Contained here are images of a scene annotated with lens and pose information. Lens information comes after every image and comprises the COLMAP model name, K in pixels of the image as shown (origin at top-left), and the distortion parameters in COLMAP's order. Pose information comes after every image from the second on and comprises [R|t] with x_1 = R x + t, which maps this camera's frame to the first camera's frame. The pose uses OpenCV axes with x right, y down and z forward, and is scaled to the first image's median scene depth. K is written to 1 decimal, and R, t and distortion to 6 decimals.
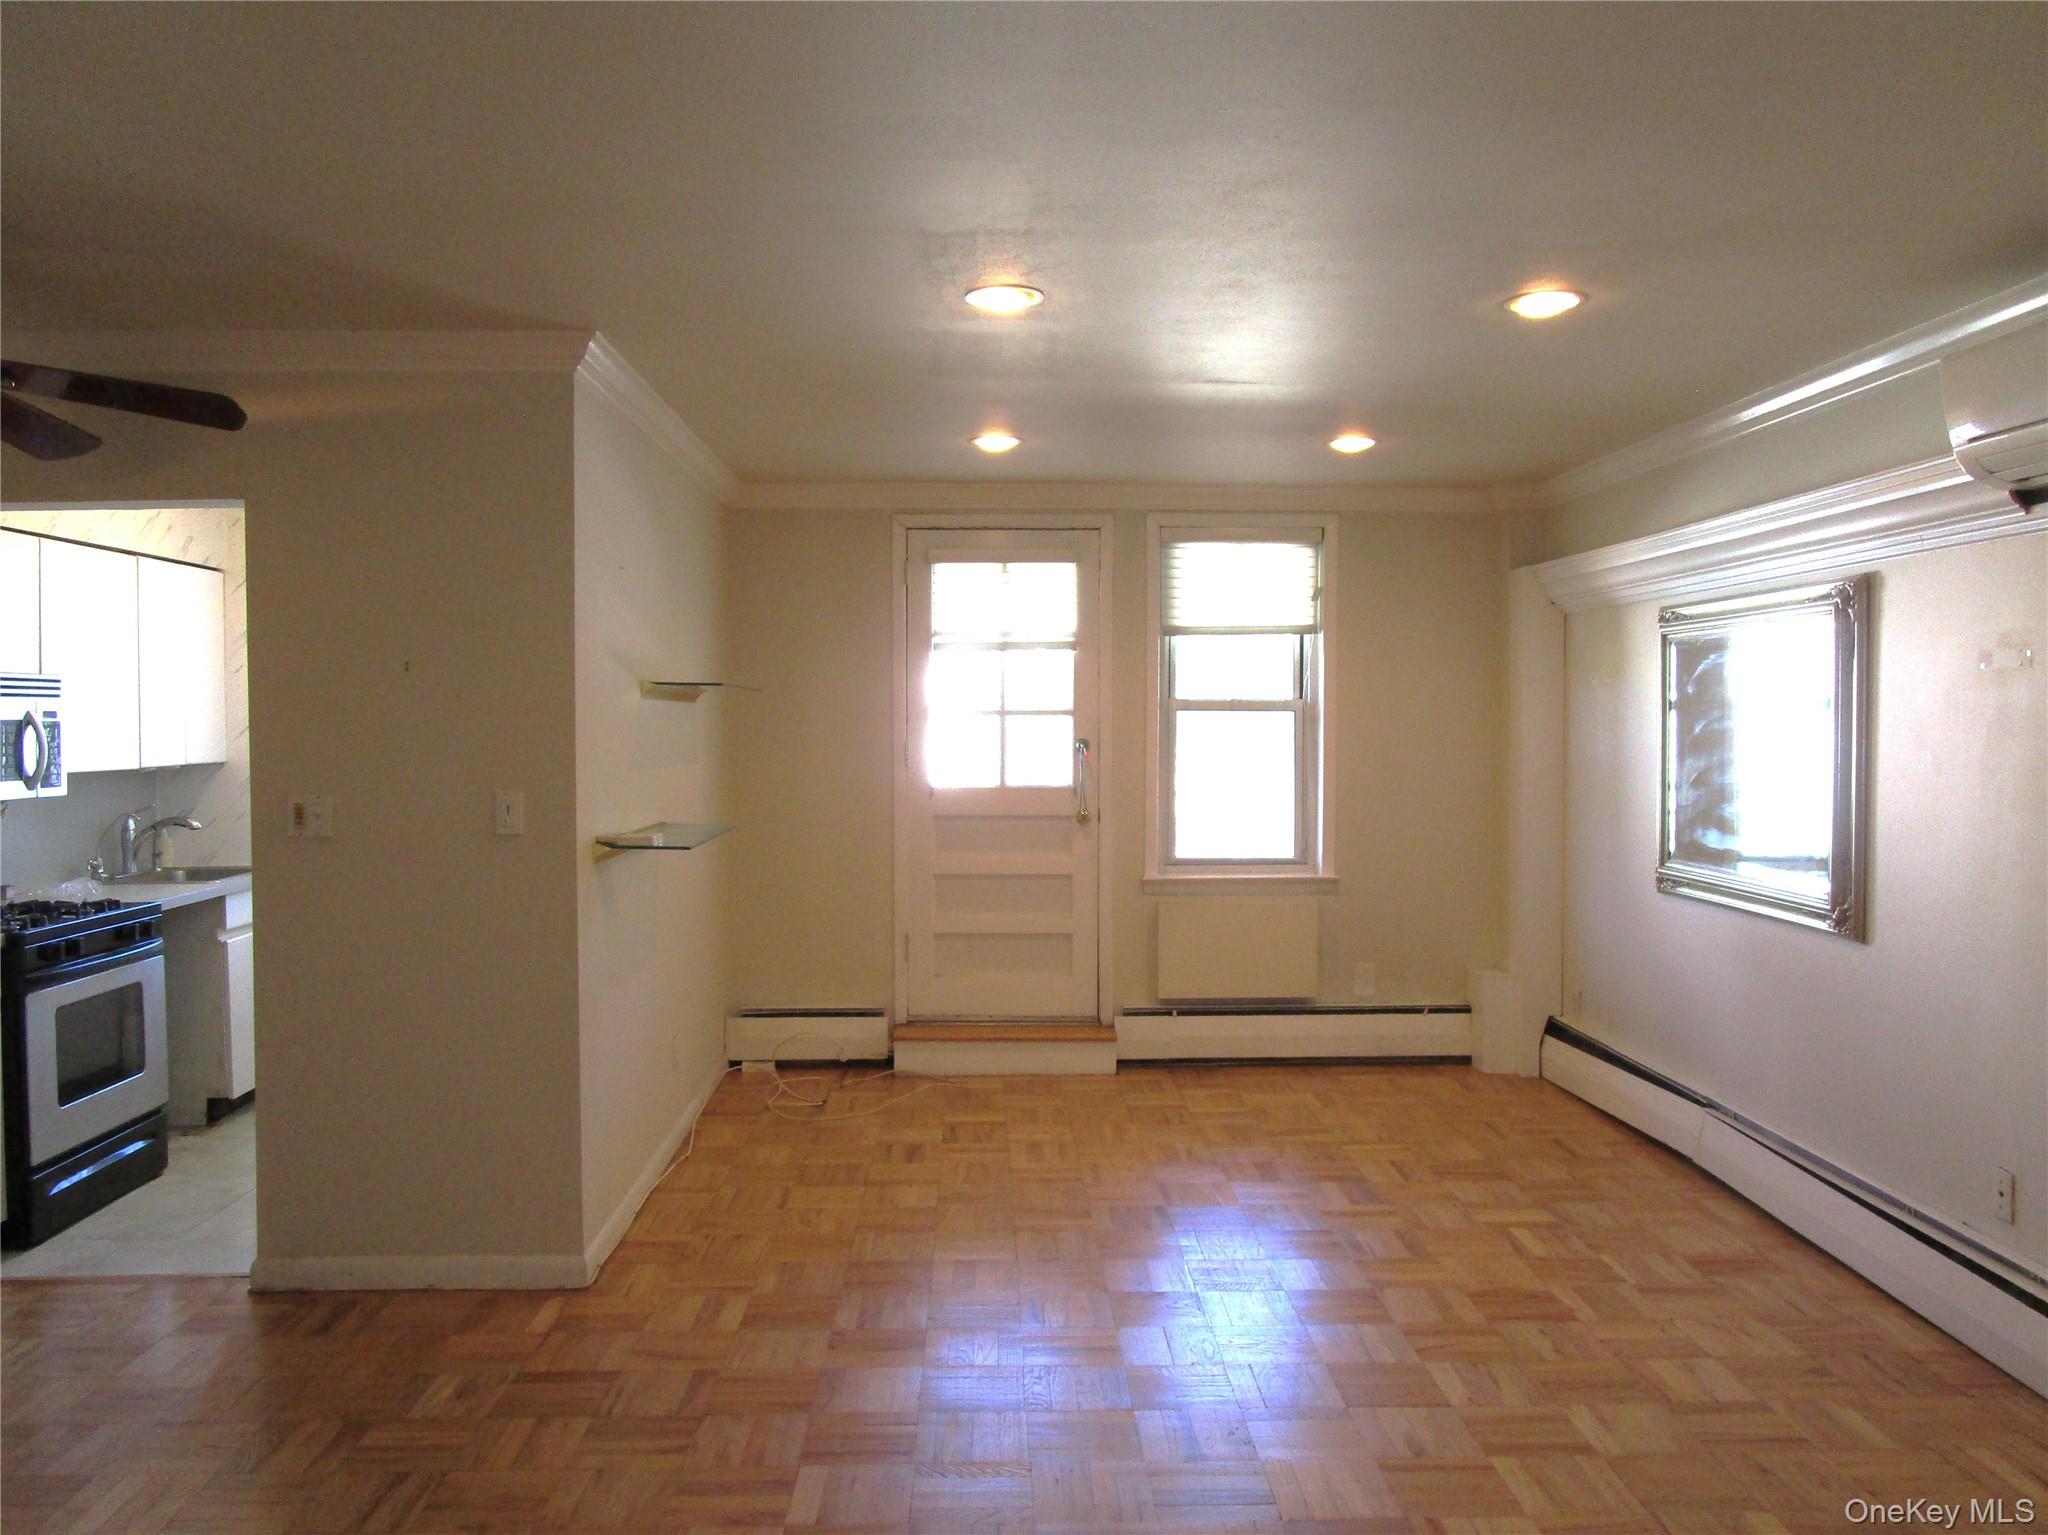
lens RADIAL K [[1534.2, 0, 1024.0], [0, 1534.2, 767.5], [0, 0, 1]] dist [-0.002486, -0.000533]
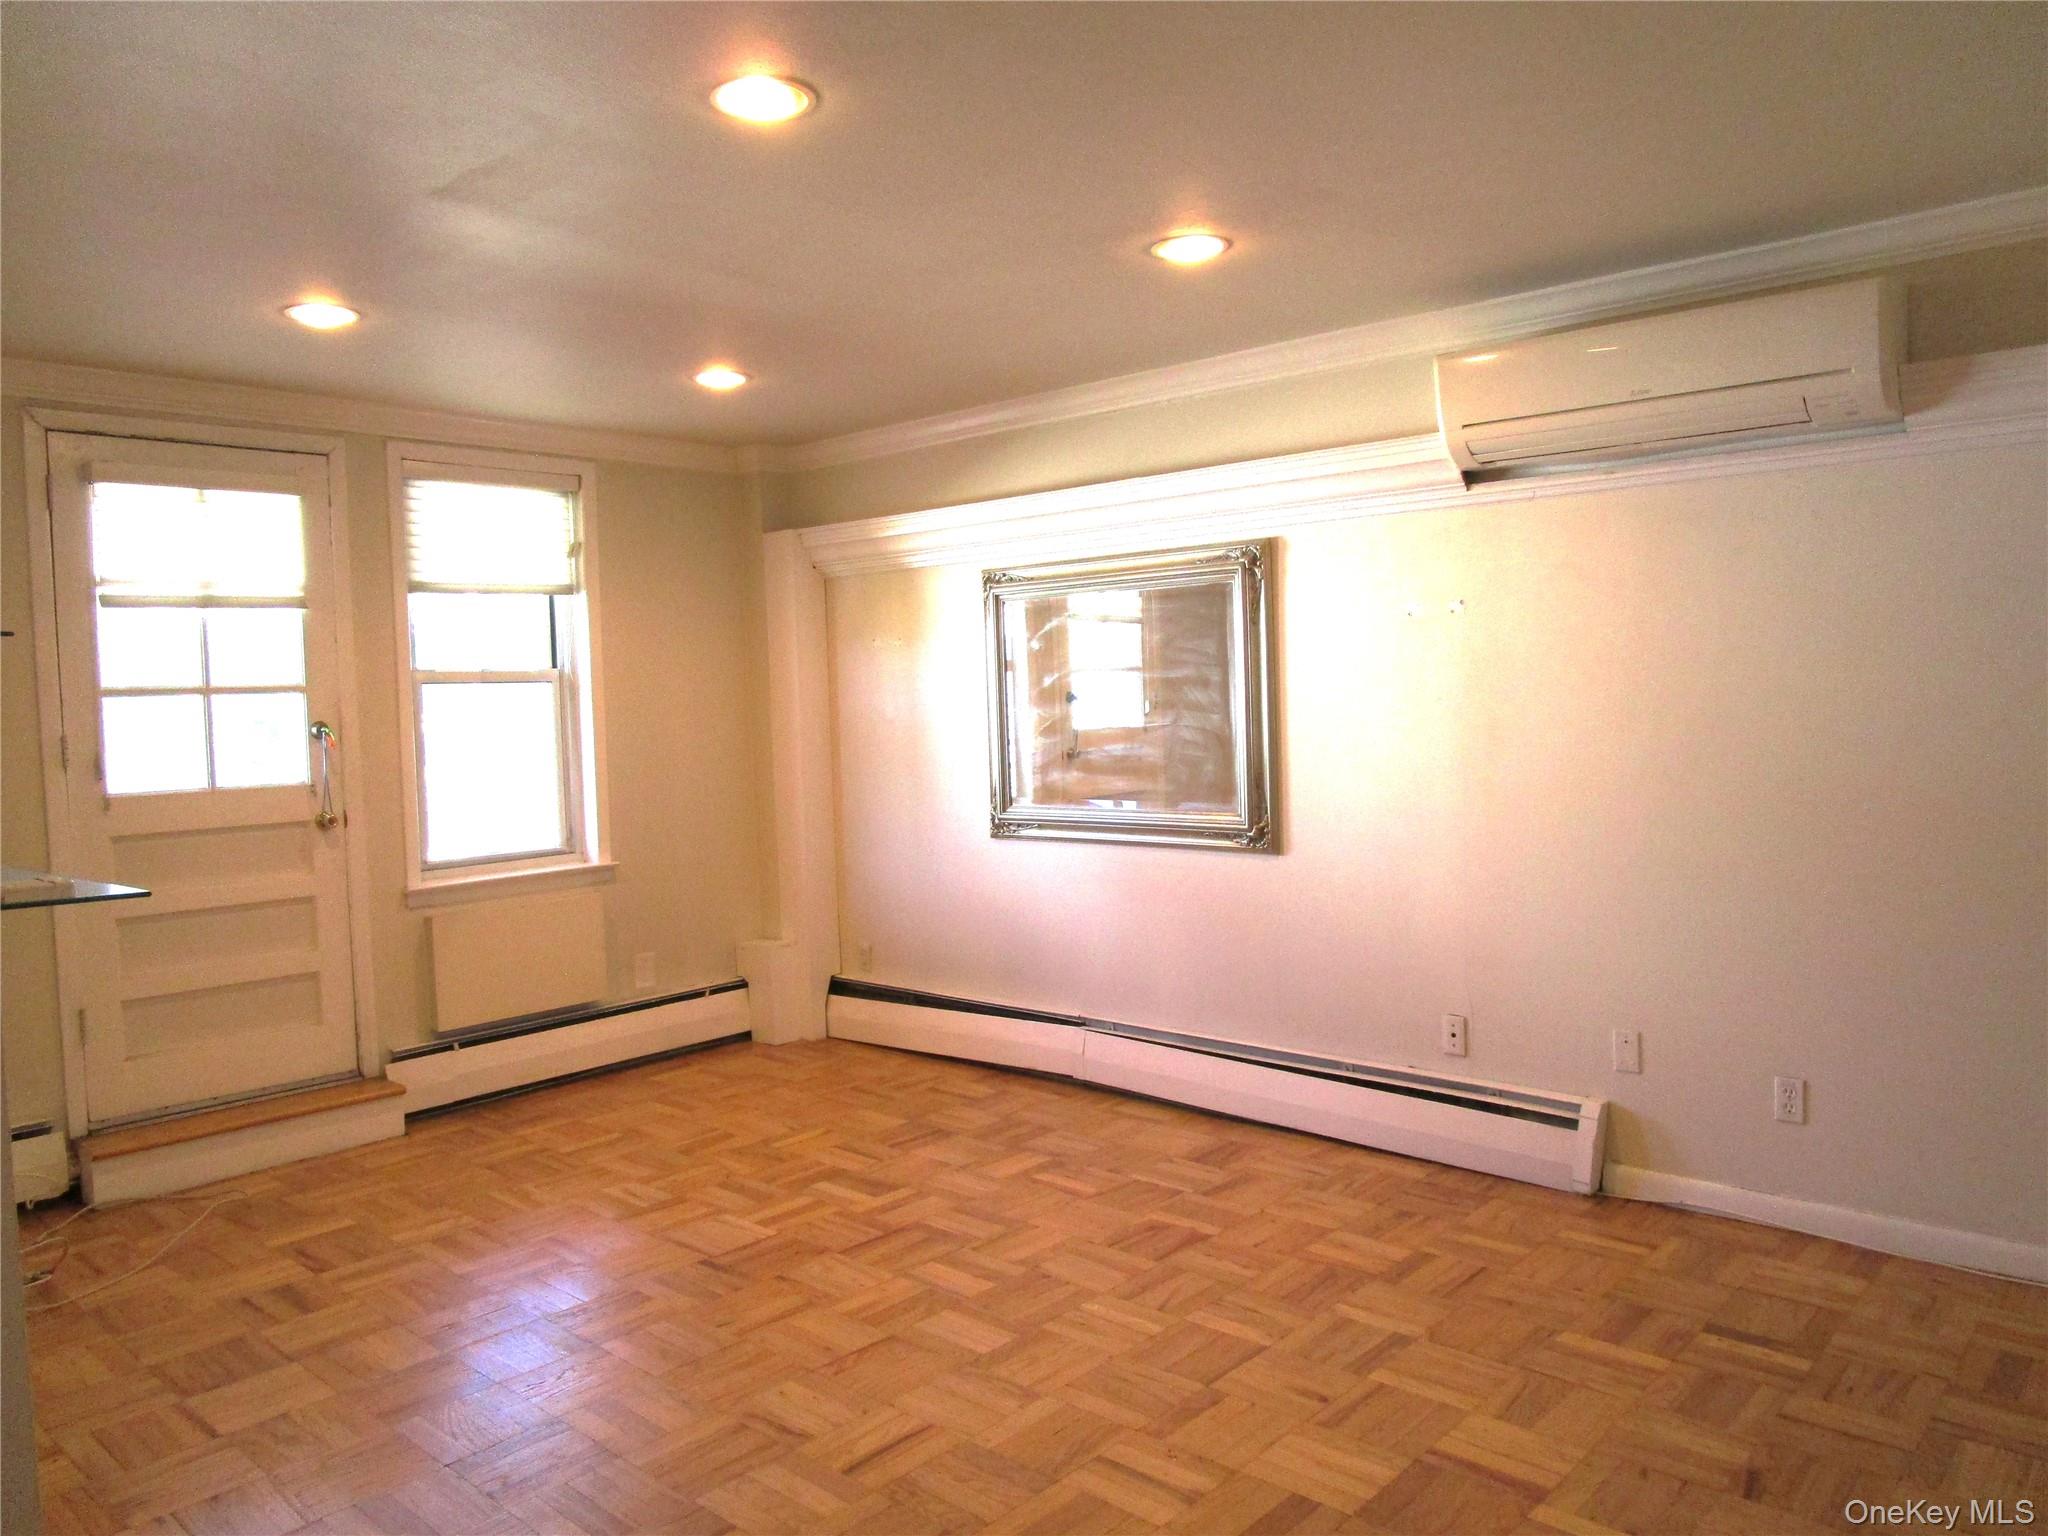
lens RADIAL K [[1463.7, 0, 1024.0], [0, 1463.7, 768.0], [0, 0, 1]] dist [-0.015901, 0.003316]
pose [[0.698840, -0.061039, 0.712669, -0.250024], [0.055683, 0.997971, 0.030871, 0.001969], [-0.713108, 0.018110, 0.700821, 0.228864]]
